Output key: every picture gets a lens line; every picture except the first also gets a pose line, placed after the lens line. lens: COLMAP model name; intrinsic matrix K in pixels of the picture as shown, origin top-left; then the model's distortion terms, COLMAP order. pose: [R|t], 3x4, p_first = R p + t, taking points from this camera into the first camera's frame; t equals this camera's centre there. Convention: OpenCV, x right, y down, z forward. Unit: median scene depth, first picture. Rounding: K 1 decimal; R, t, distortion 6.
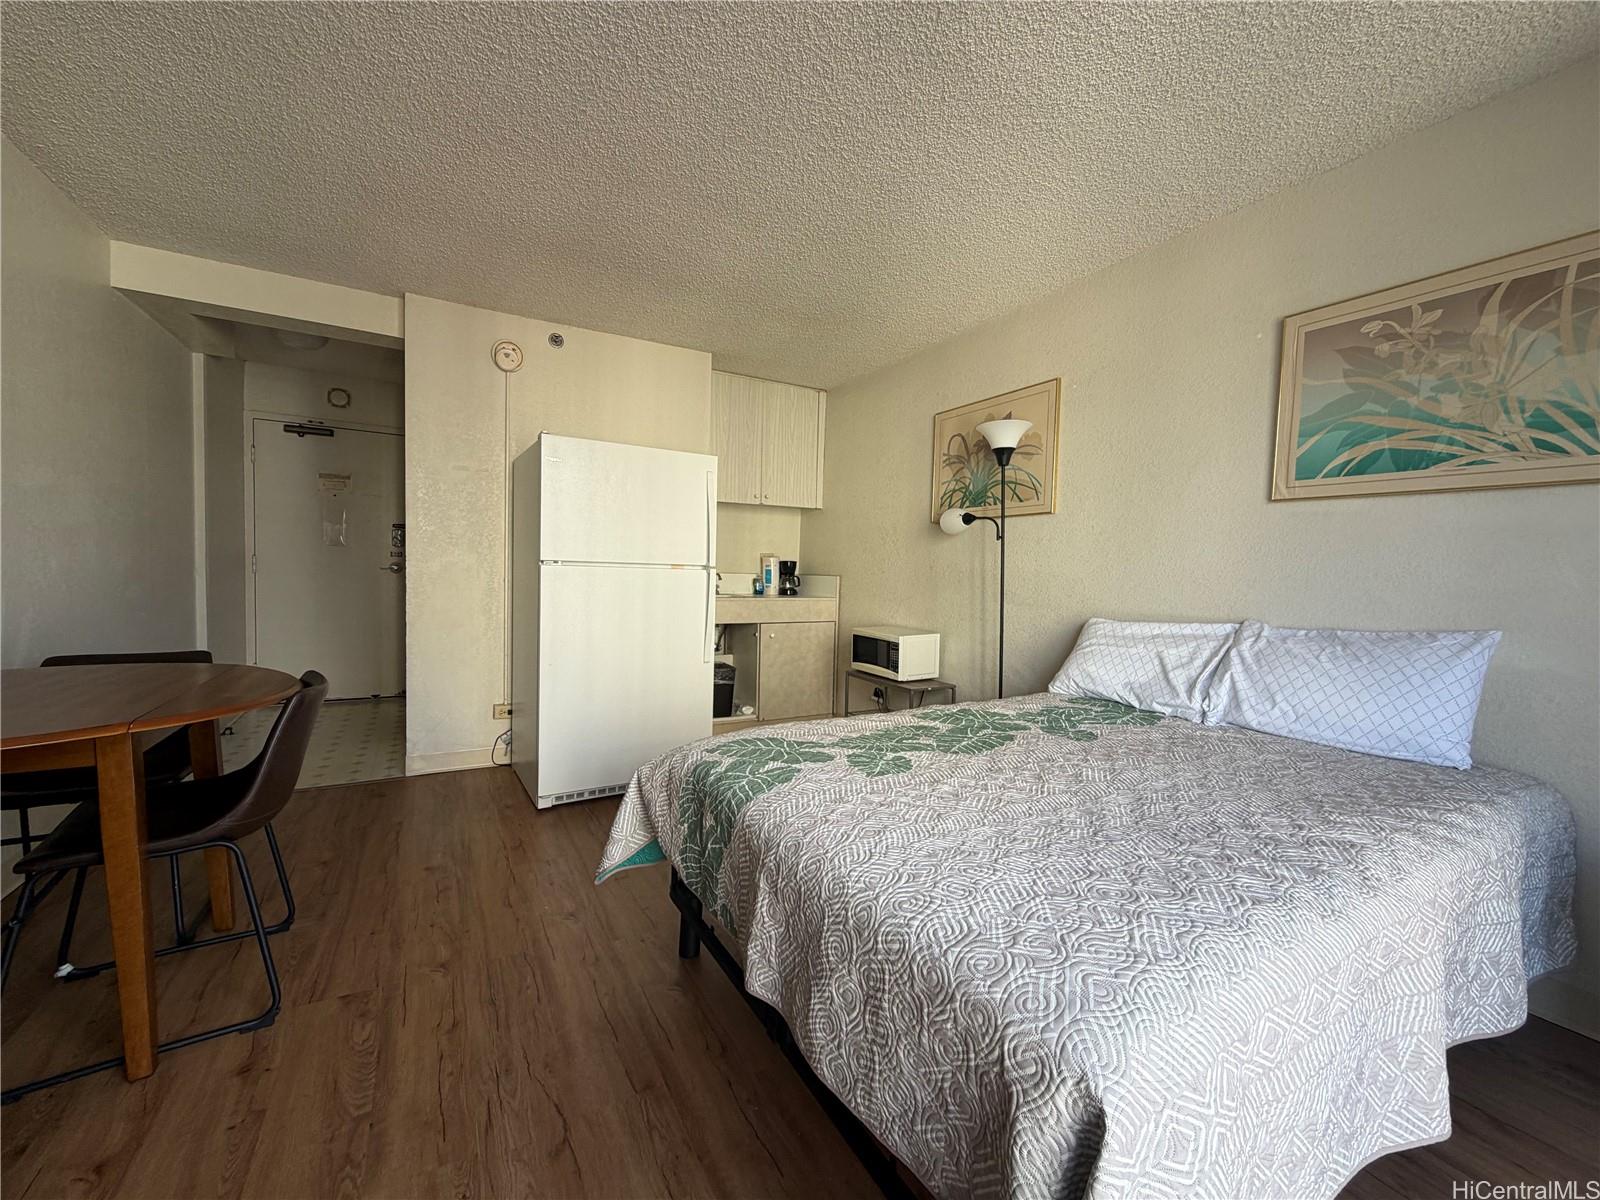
lens RADIAL K [[637.8, 0, 787.1], [0, 637.8, 601.6], [0, 0, 1]] dist [0.001173, -0.000068]
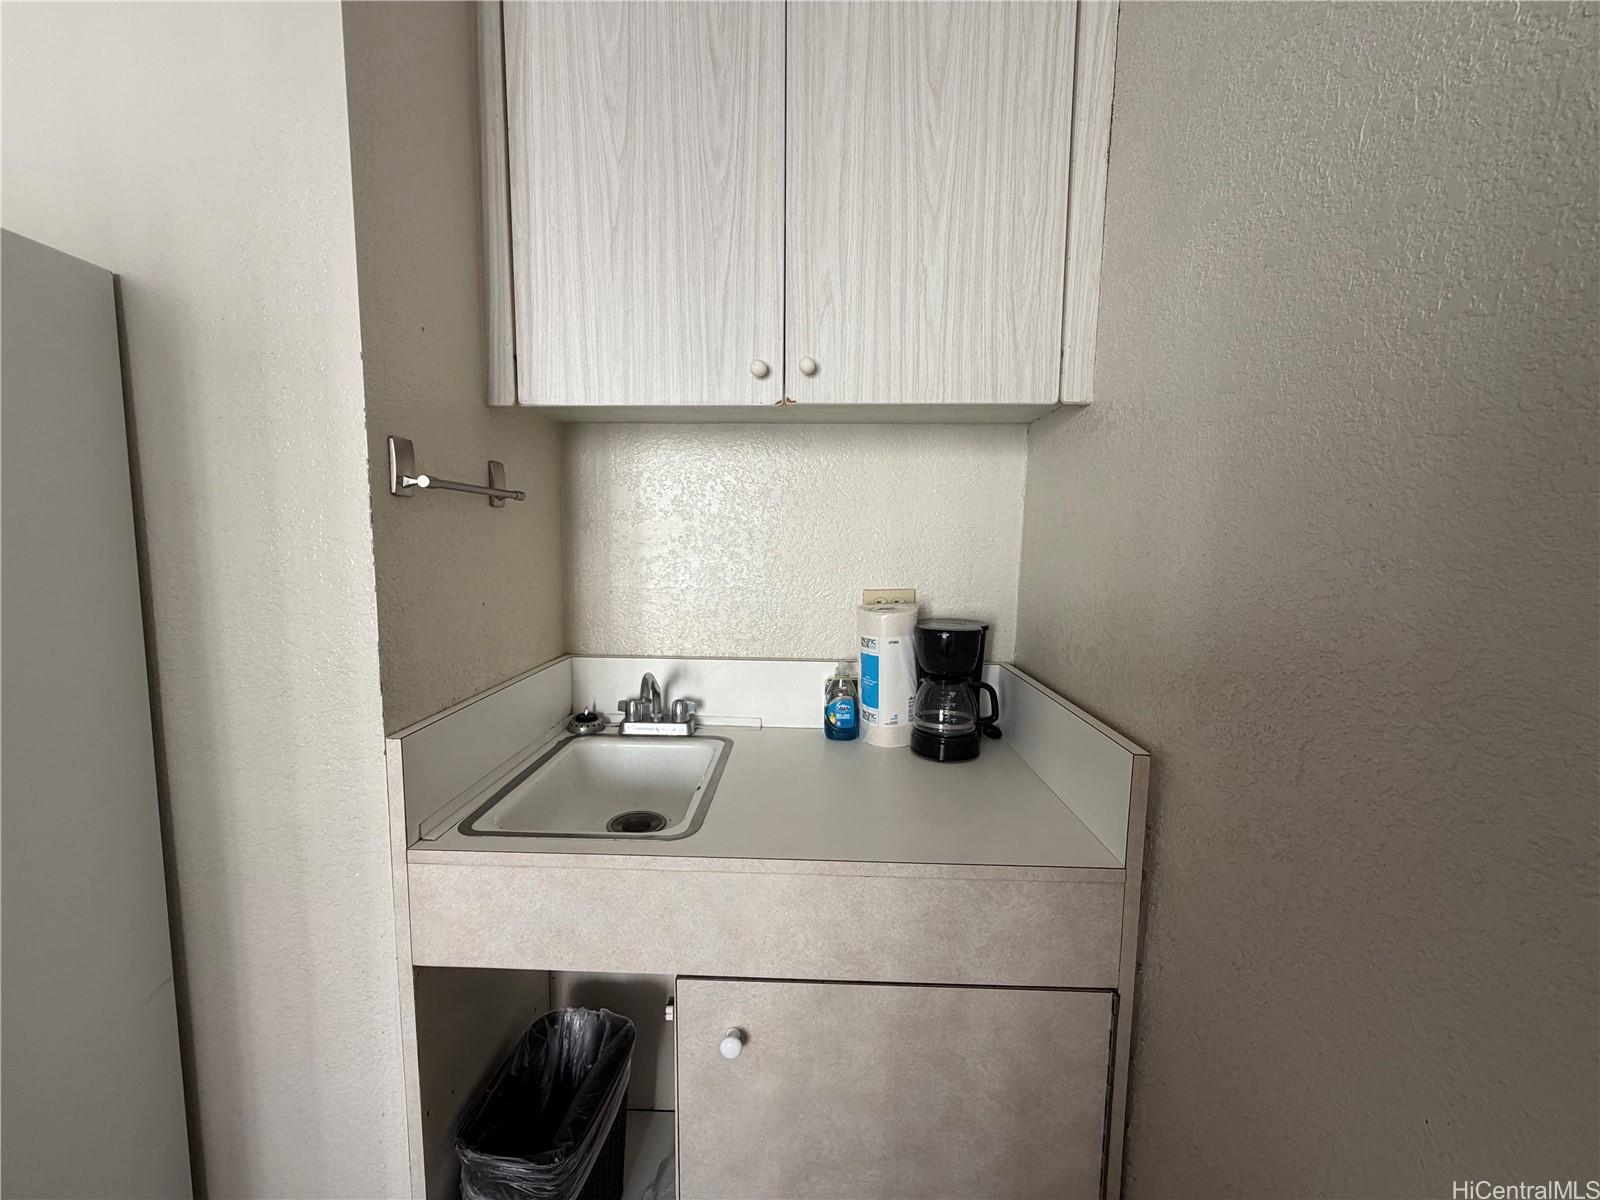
lens RADIAL K [[637.8, 0, 799.2], [0, 637.8, 597.7], [0, 0, 1]] dist [0.001173, -0.000068]
pose [[0.847152, 0.039828, -0.529856, 0.086408], [-0.011674, 0.998341, 0.056377, -0.089212], [0.531222, -0.041575, 0.846212, 0.754450]]
